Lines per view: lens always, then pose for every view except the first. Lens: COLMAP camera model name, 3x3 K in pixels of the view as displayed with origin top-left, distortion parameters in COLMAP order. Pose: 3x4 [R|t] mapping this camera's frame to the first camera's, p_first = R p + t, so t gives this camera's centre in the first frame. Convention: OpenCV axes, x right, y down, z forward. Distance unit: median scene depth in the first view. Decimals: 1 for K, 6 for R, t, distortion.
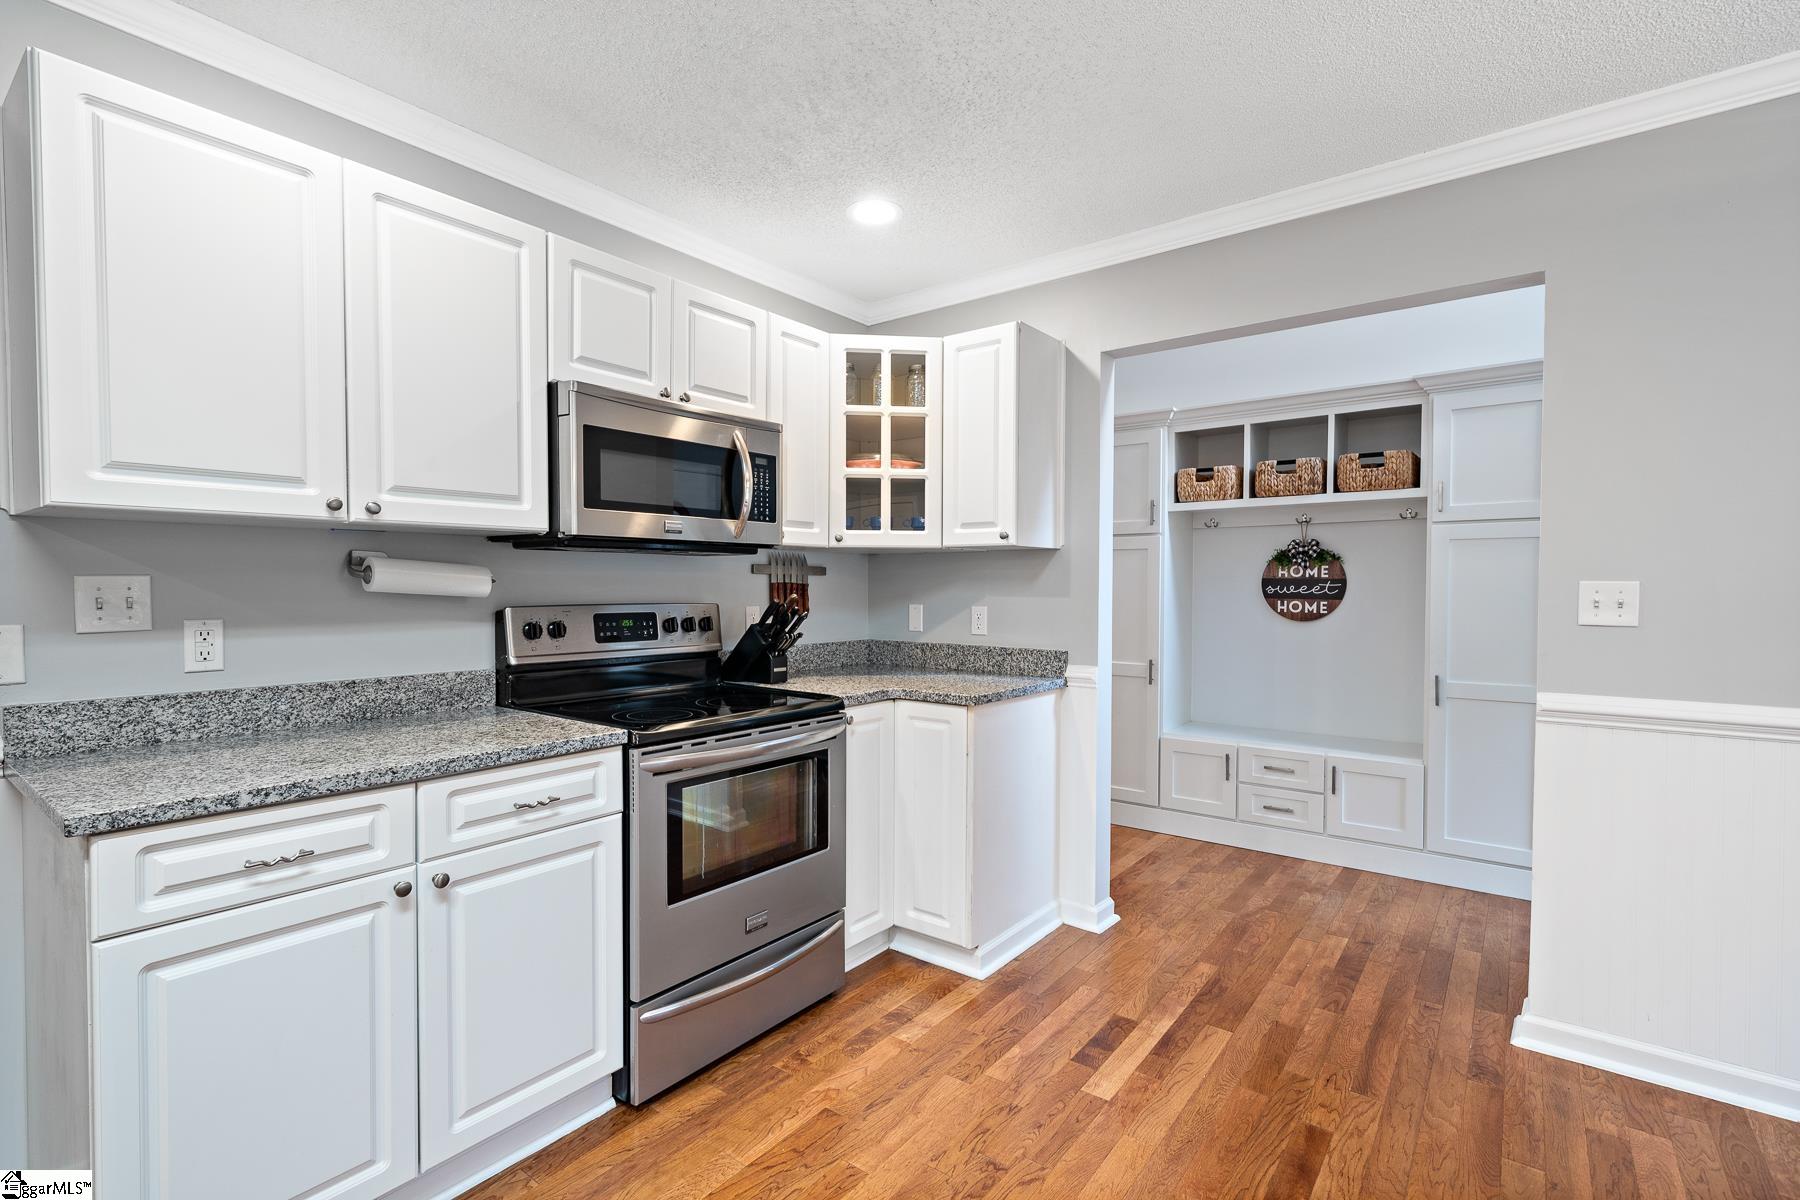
lens RADIAL K [[827.6, 0, 885.2], [0, 827.6, 604.5], [0, 0, 1]] dist [-0.000047, 0.000019]
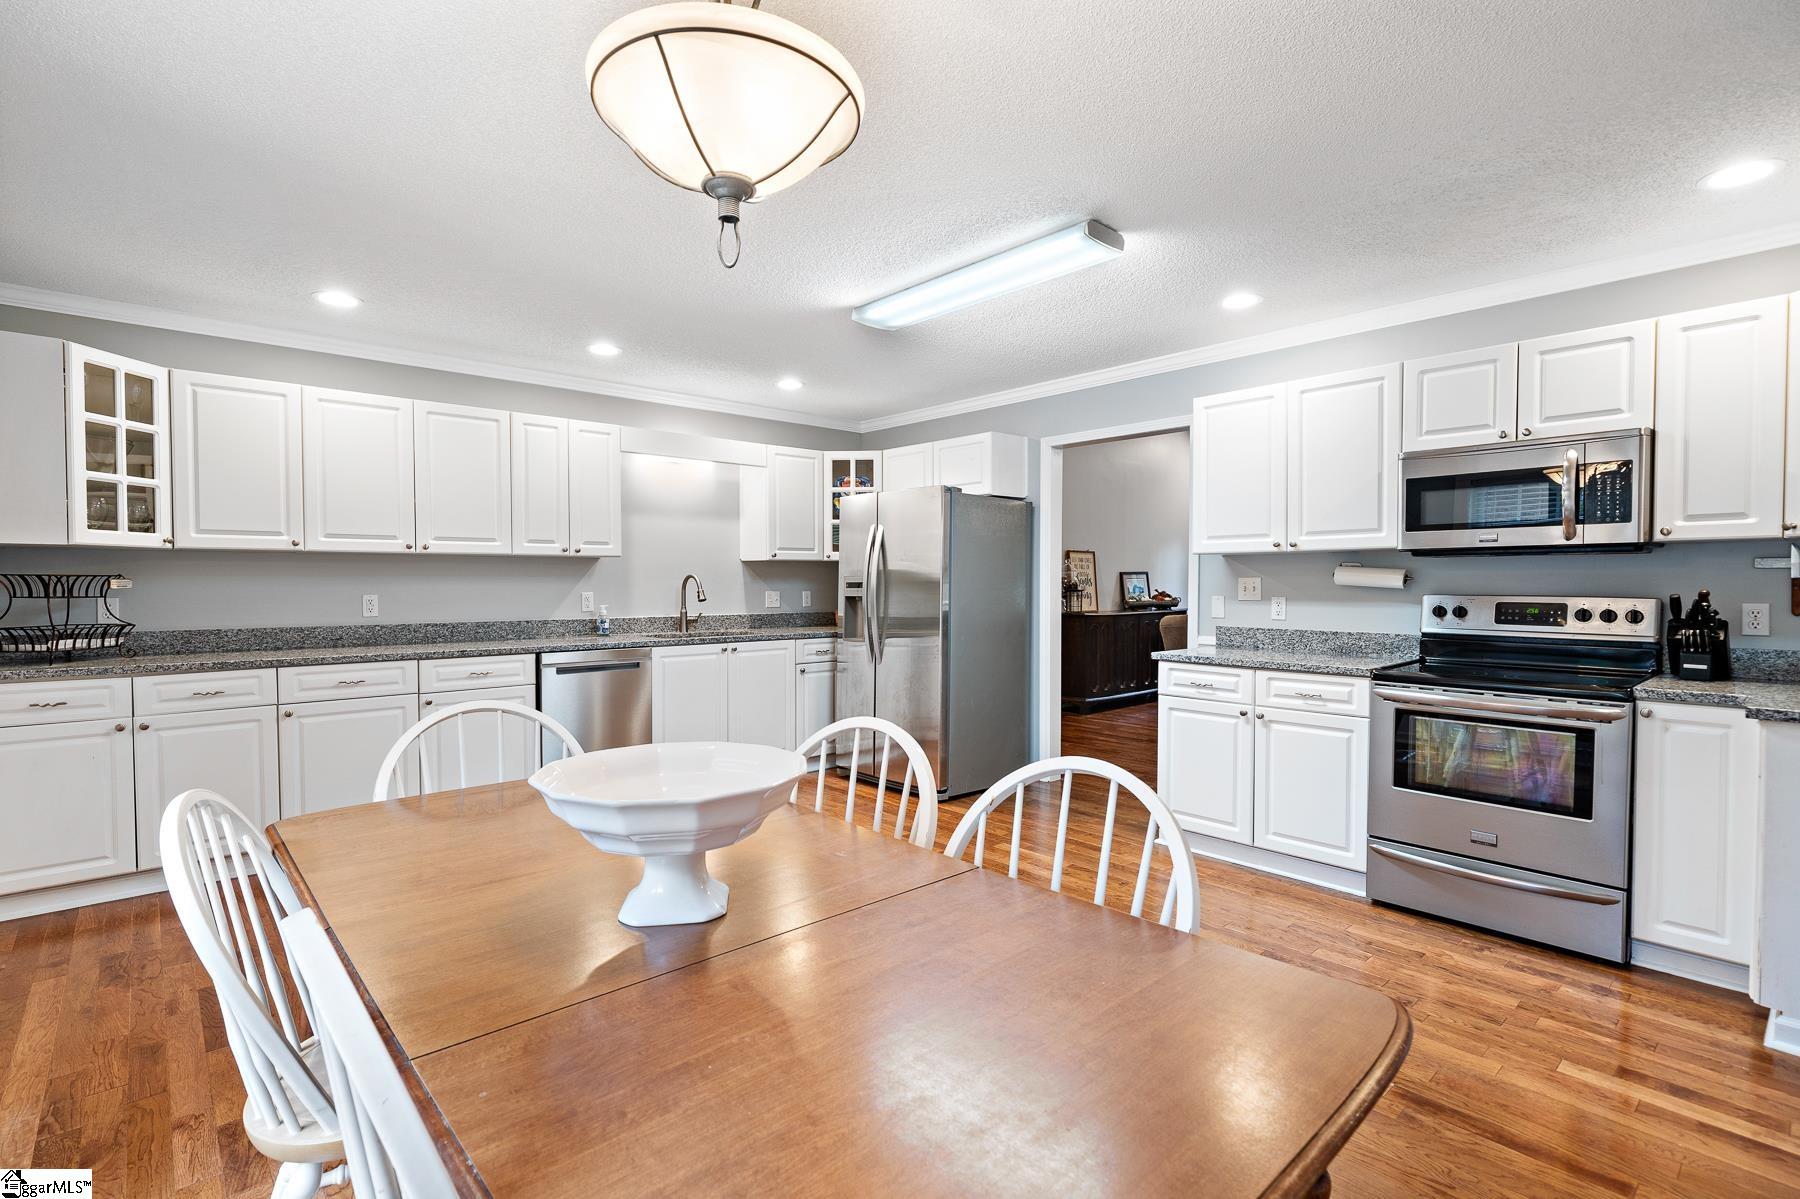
lens RADIAL K [[834.7, 0, 877.3], [0, 834.7, 599.8], [0, 0, 1]] dist [0.003086, 0.000095]
pose [[-0.192417, 0.019938, -0.981111, 1.351612], [-0.023108, 0.999424, 0.024842, -0.003871], [0.981041, 0.027452, -0.191846, 0.313751]]
